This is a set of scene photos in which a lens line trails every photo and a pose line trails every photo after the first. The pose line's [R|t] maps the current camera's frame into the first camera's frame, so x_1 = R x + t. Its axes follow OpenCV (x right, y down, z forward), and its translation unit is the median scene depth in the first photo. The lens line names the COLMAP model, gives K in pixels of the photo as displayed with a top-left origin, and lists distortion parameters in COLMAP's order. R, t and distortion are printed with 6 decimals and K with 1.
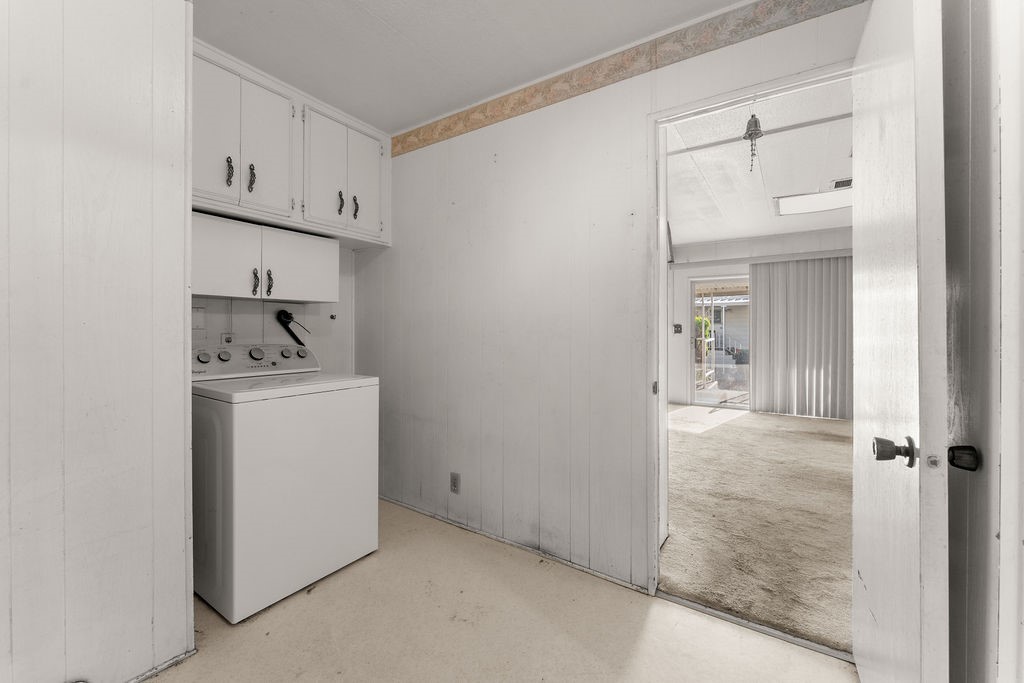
lens RADIAL K [[422.0, 0, 515.6], [0, 422.0, 318.8], [0, 0, 1]] dist [0.000877, 0.000024]
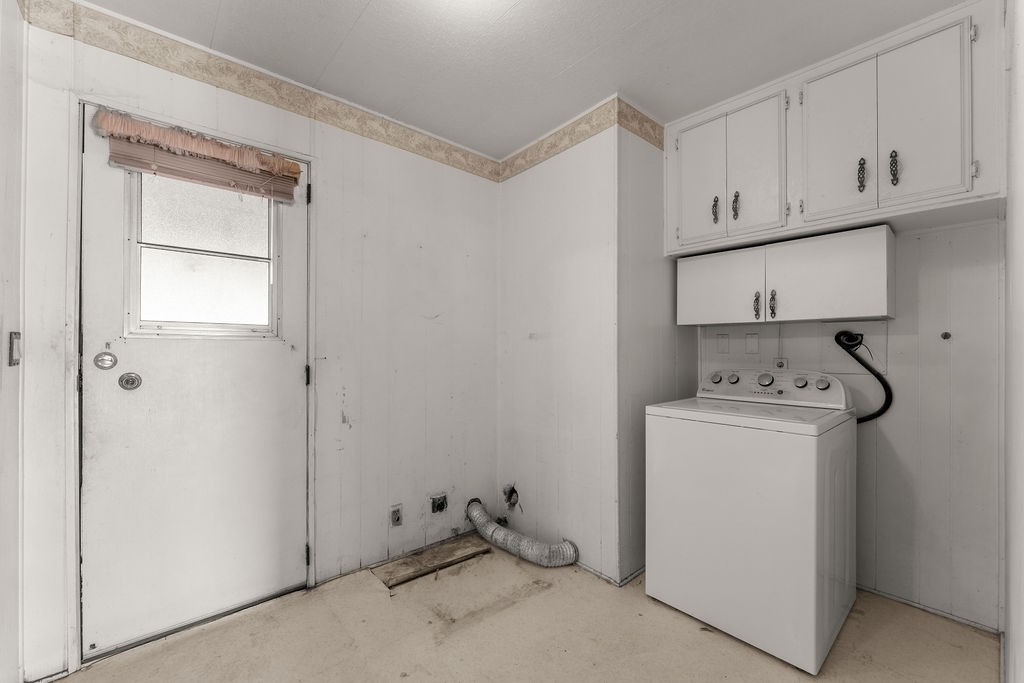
lens RADIAL K [[407.8, 0, 512.0], [0, 407.8, 341.5], [0, 0, 1]] dist [-0.001428, -0.000129]
pose [[-0.261366, -0.024420, -0.964931, 0.429665], [0.014877, 0.999459, -0.029323, 0.015025], [0.965125, -0.022019, -0.260862, 0.683266]]
